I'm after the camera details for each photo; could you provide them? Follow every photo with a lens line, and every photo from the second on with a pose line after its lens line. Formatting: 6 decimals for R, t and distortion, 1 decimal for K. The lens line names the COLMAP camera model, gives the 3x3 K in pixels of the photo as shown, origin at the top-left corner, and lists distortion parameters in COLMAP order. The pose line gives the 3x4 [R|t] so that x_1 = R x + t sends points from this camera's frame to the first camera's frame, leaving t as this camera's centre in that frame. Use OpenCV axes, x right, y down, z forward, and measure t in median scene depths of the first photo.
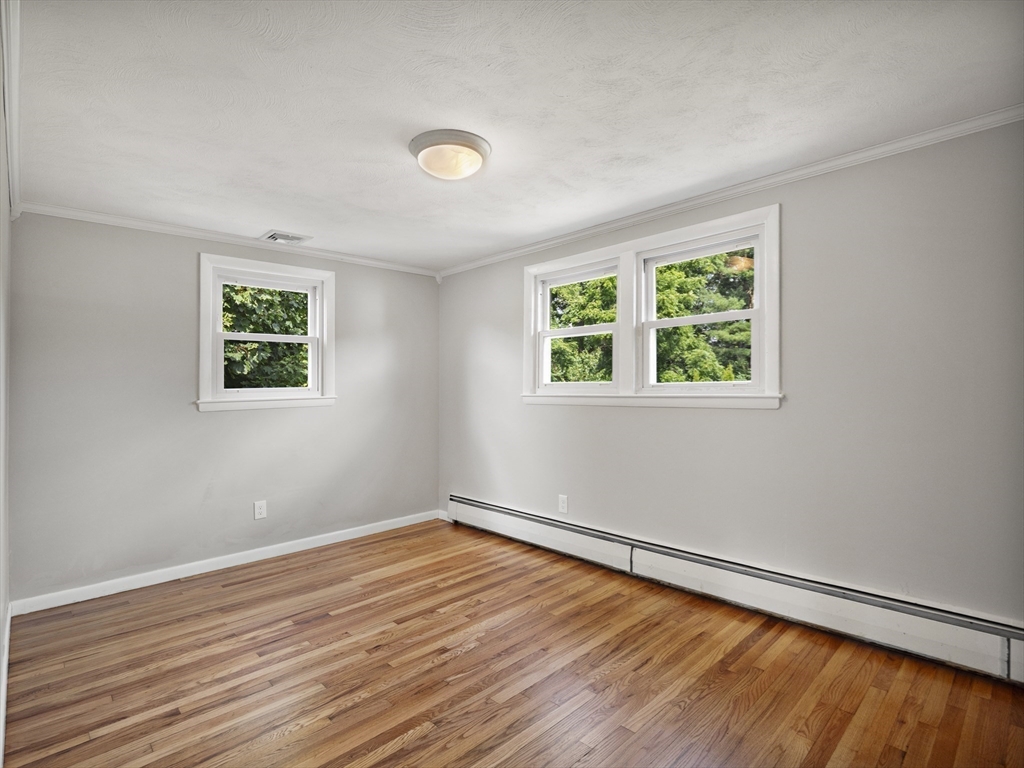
lens RADIAL K [[516.5, 0, 501.1], [0, 516.5, 363.7], [0, 0, 1]] dist [-0.008112, -0.000773]
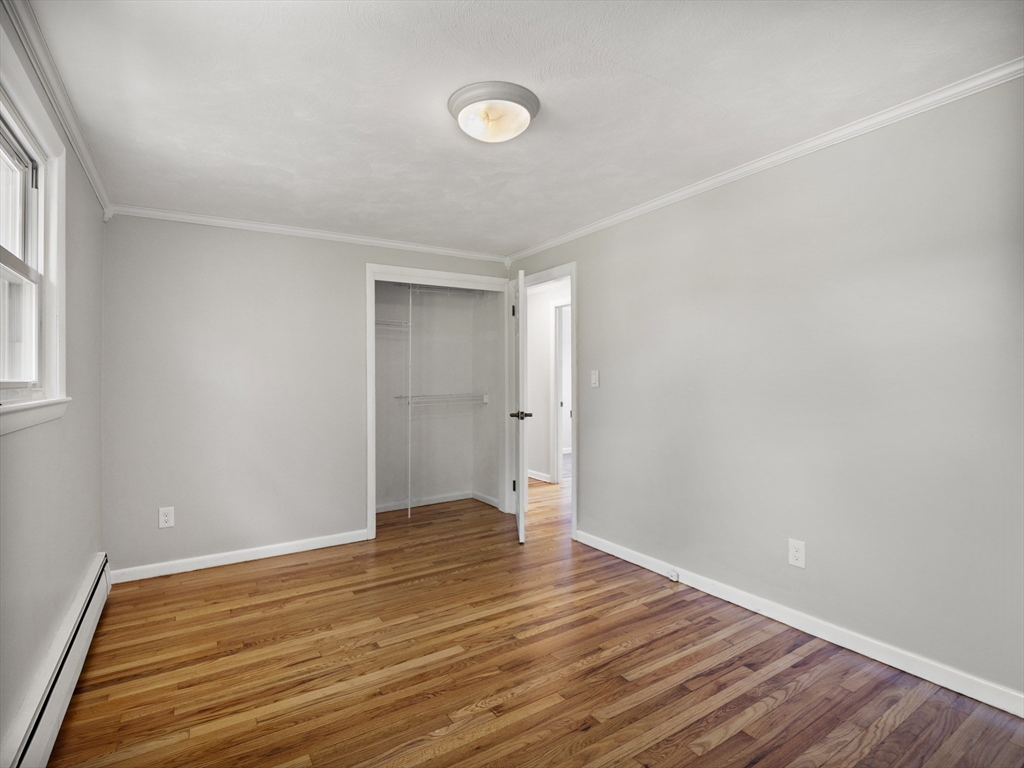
lens RADIAL K [[507.2, 0, 507.1], [0, 507.2, 380.7], [0, 0, 1]] dist [0.000935, -0.009112]
pose [[-0.983043, 0.027549, 0.181295, -0.284559], [0.021515, 0.999150, -0.035166, 0.084125], [-0.182110, -0.030669, -0.982800, 1.807494]]
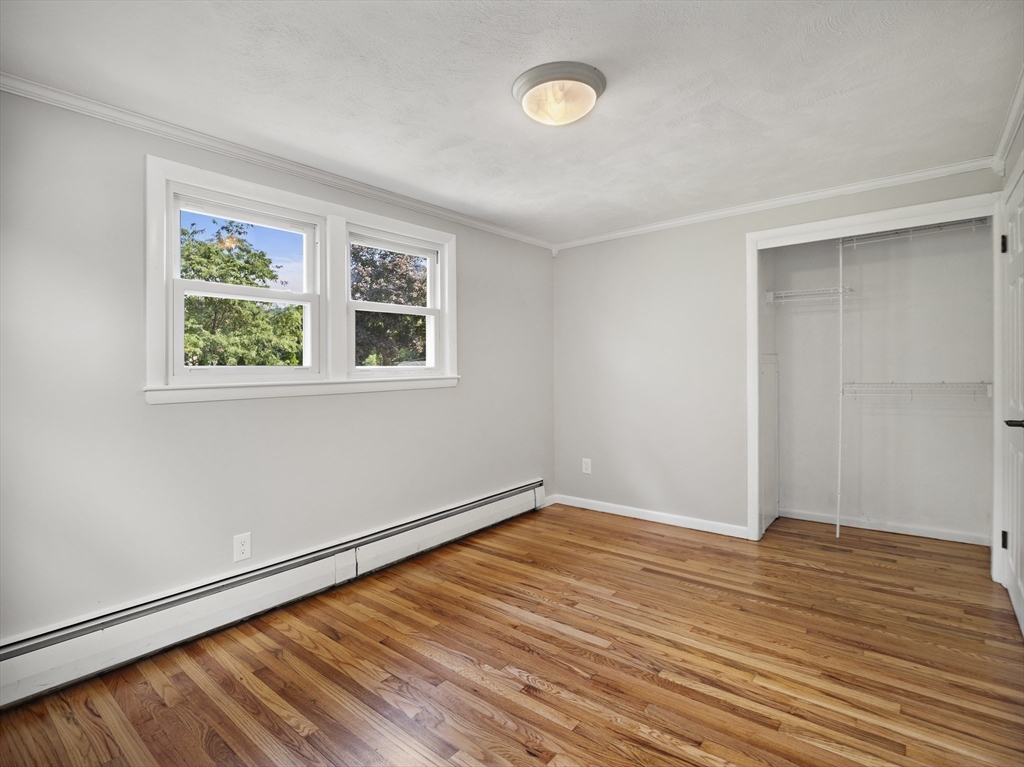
lens RADIAL K [[514.6, 0, 511.4], [0, 514.6, 373.5], [0, 0, 1]] dist [-0.018597, 0.001939]
pose [[-0.138417, 0.008215, 0.990340, -0.920829], [-0.018867, 0.999762, -0.010930, 0.073610], [-0.990194, -0.020198, -0.138229, 1.171268]]
